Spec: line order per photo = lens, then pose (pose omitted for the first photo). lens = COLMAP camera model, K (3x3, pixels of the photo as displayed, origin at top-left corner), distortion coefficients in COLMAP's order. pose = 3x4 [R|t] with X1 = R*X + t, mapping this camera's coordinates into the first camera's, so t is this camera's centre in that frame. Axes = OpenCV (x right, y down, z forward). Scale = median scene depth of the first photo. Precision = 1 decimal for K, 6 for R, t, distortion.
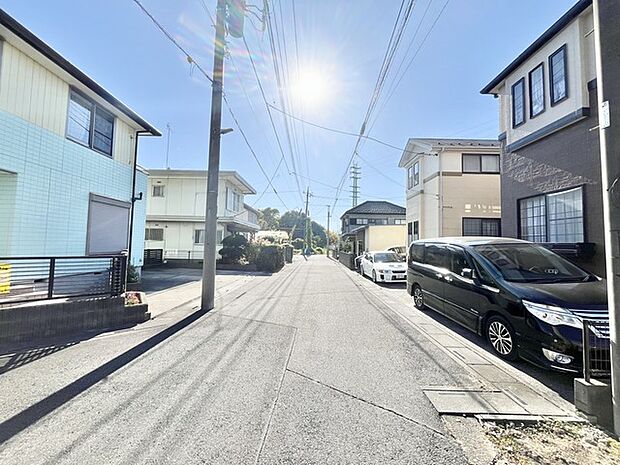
lens RADIAL K [[250.2, 0, 309.1], [0, 250.2, 231.9], [0, 0, 1]] dist [-0.004361, -0.000272]
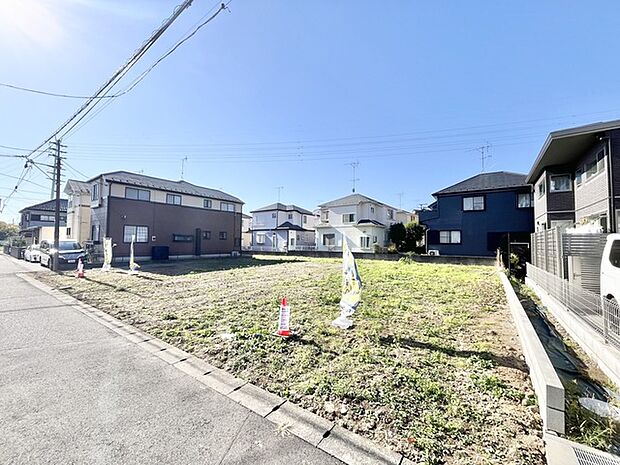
lens RADIAL K [[250.2, 0, 311.0], [0, 250.2, 231.1], [0, 0, 1]] dist [-0.004361, -0.000272]
pose [[0.571878, 0.020901, 0.820072, -0.017205], [-0.041097, 0.999150, 0.003193, -0.035687], [-0.819308, -0.035528, 0.572251, -0.539887]]
